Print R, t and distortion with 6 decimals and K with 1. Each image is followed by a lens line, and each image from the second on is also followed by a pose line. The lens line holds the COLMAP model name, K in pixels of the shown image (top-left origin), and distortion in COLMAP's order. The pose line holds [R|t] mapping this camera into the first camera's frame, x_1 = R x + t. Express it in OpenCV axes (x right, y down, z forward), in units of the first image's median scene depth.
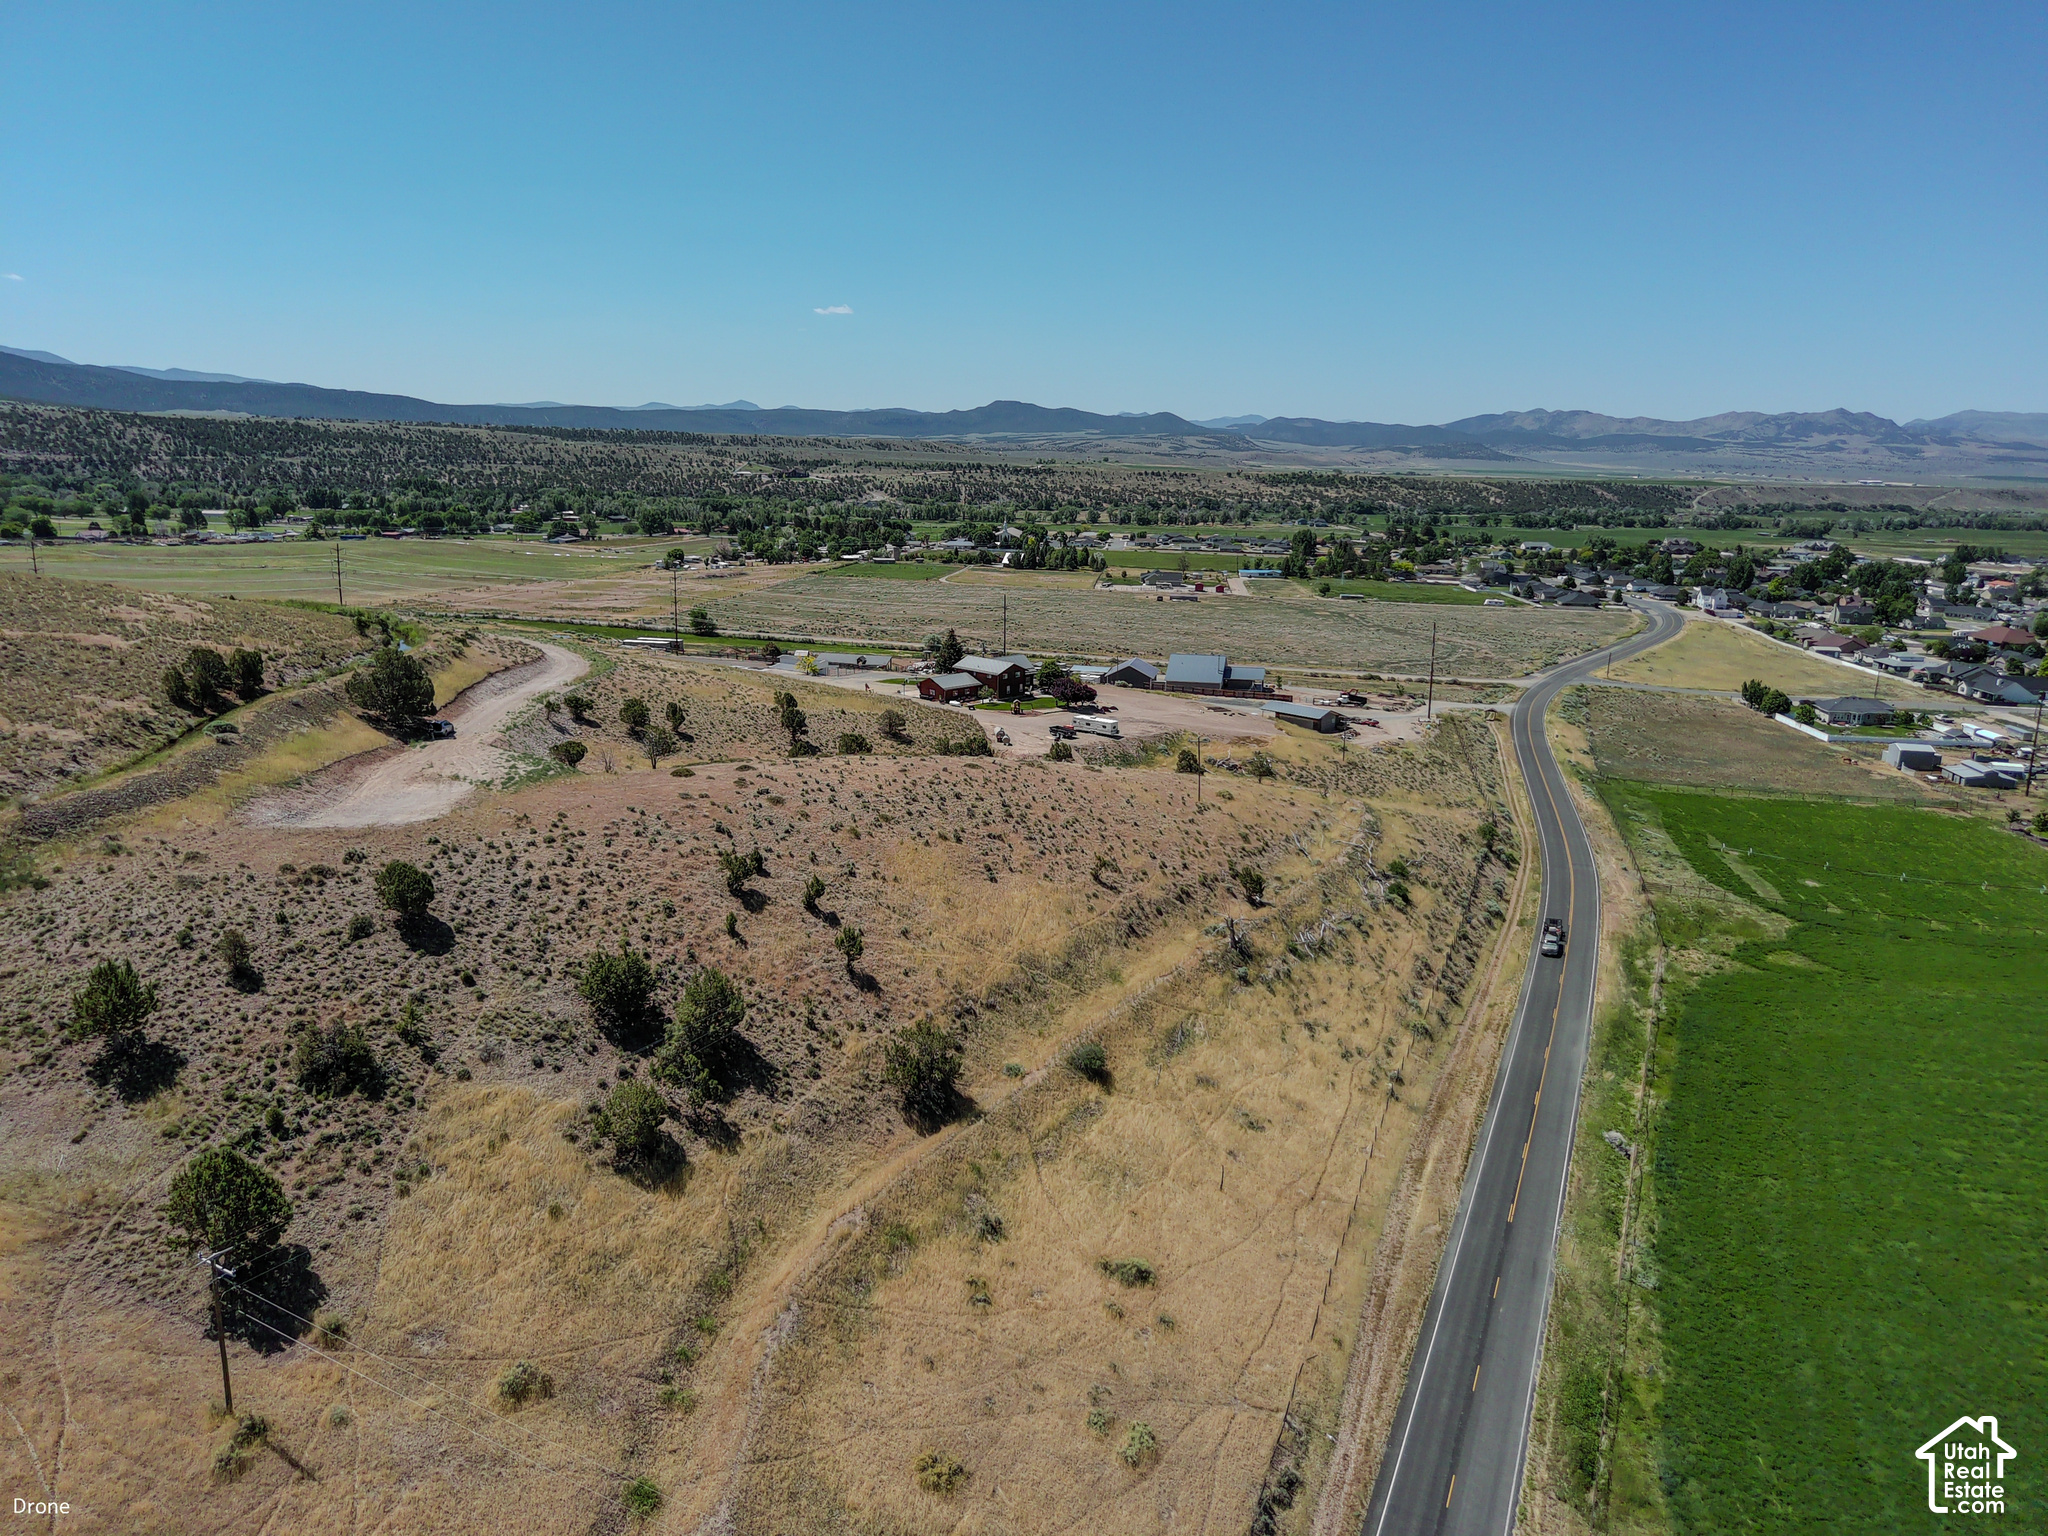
lens RADIAL K [[1392.8, 0, 1022.3], [0, 1392.8, 763.4], [0, 0, 1]] dist [0.010662, -0.002227]
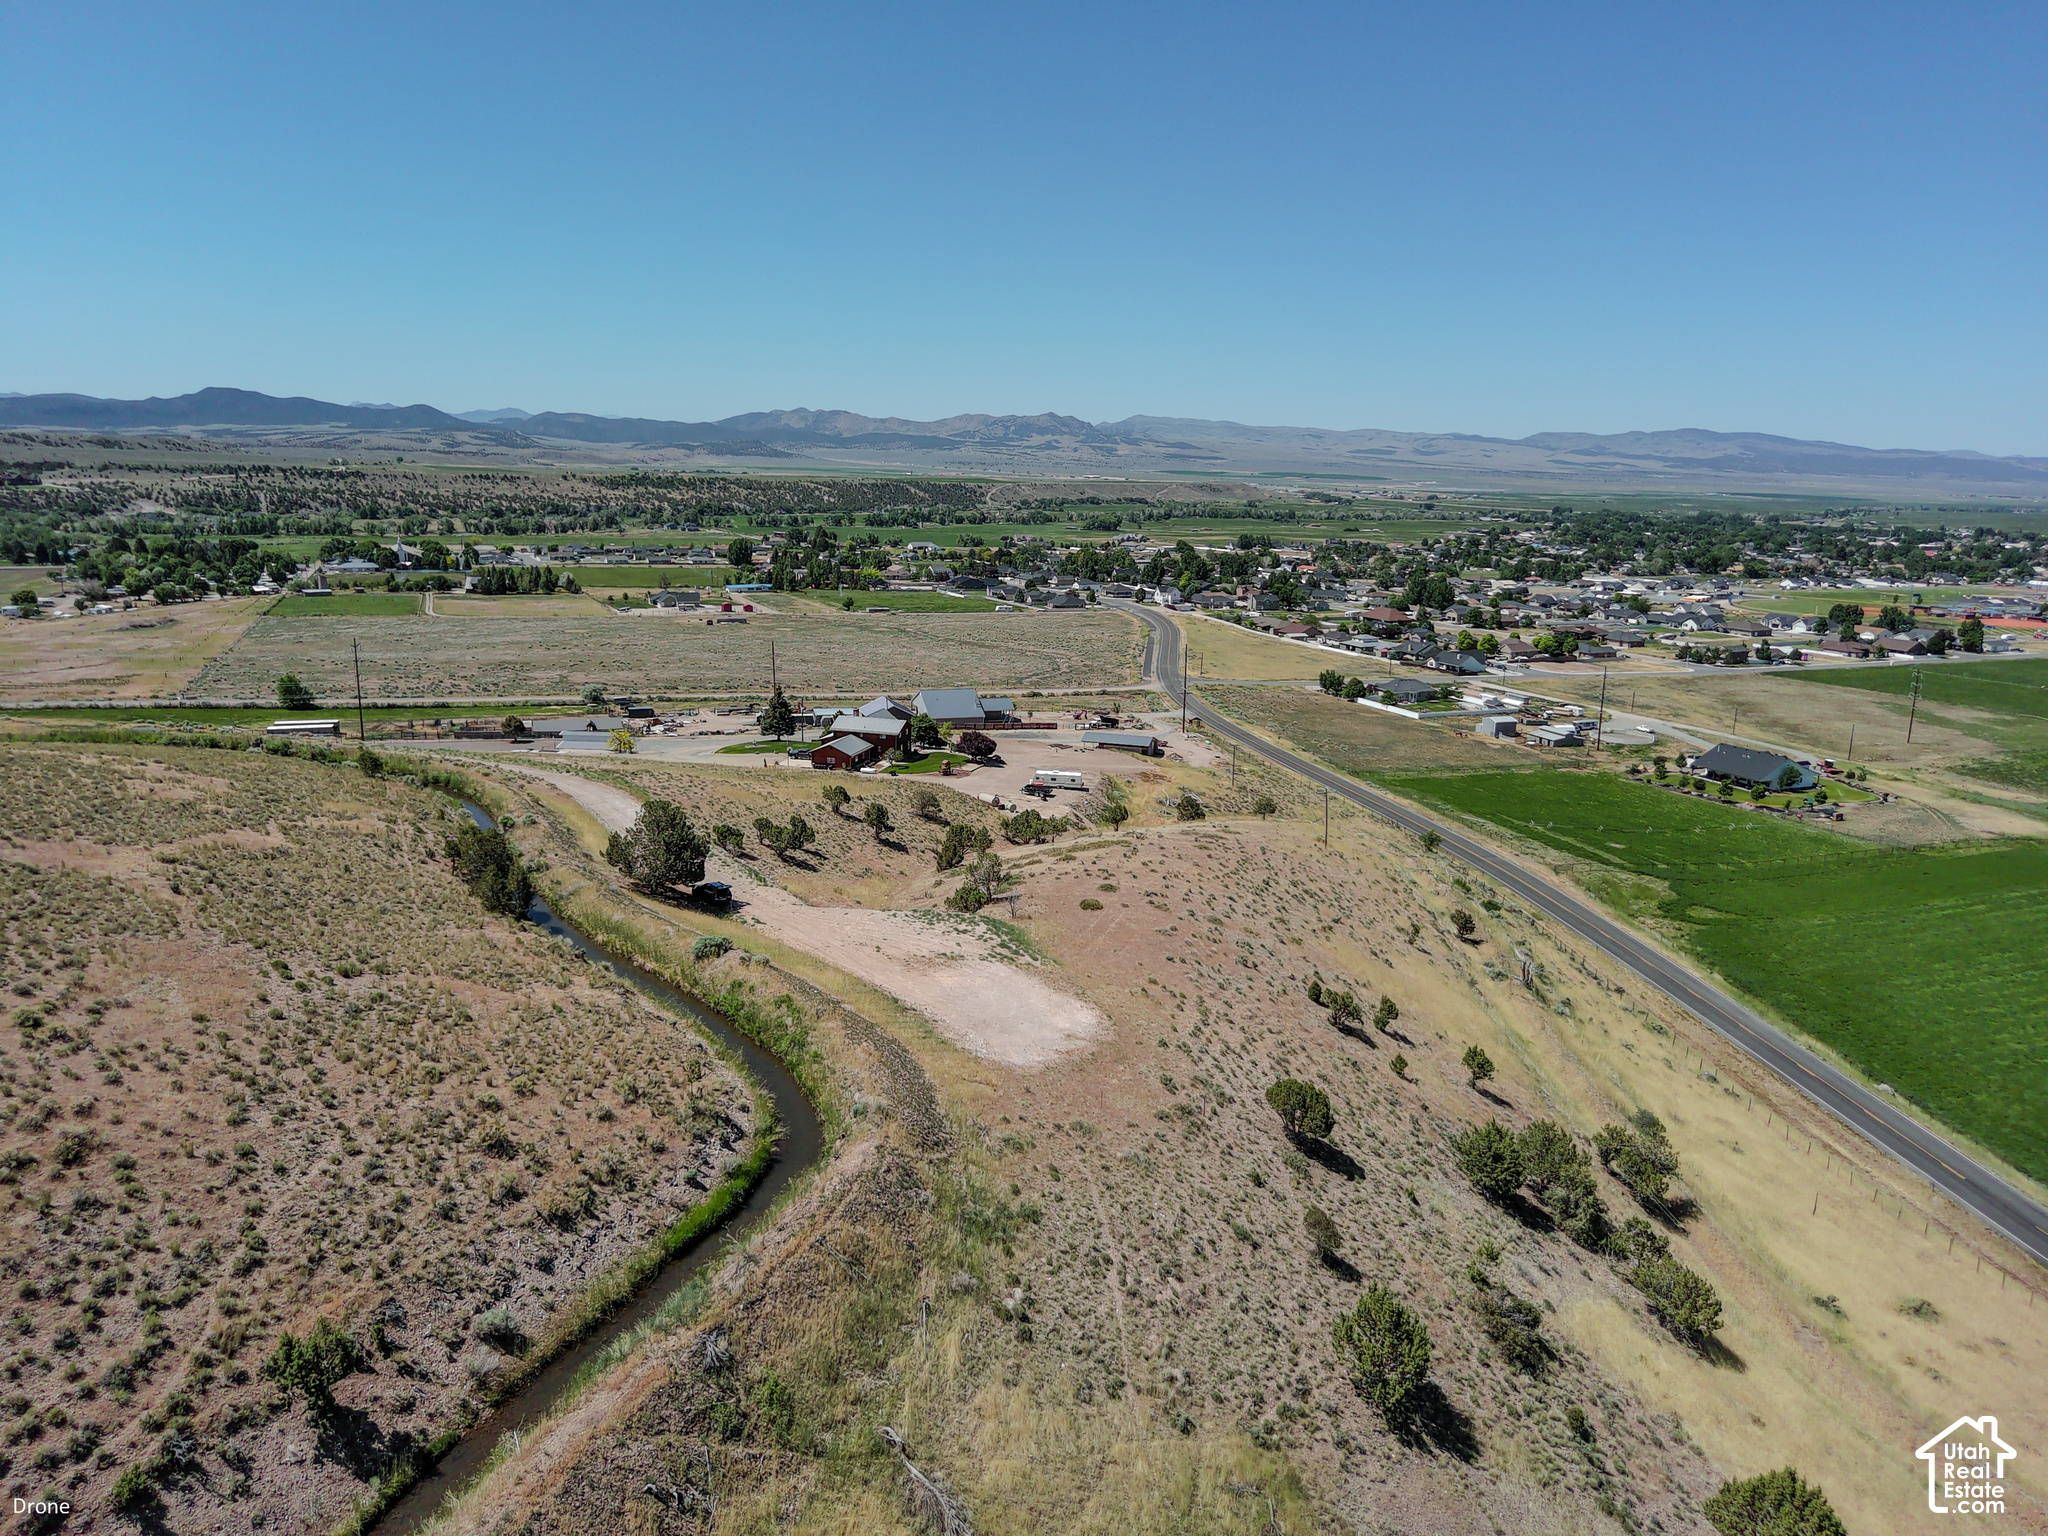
lens RADIAL K [[1390.2, 0, 1022.3], [0, 1390.2, 762.5], [0, 0, 1]] dist [0.029018, -0.026254]
pose [[0.875296, -0.105144, 0.472019, -0.254443], [0.103950, 0.994169, 0.028693, -0.041755], [-0.472283, 0.023952, 0.881121, 0.090141]]
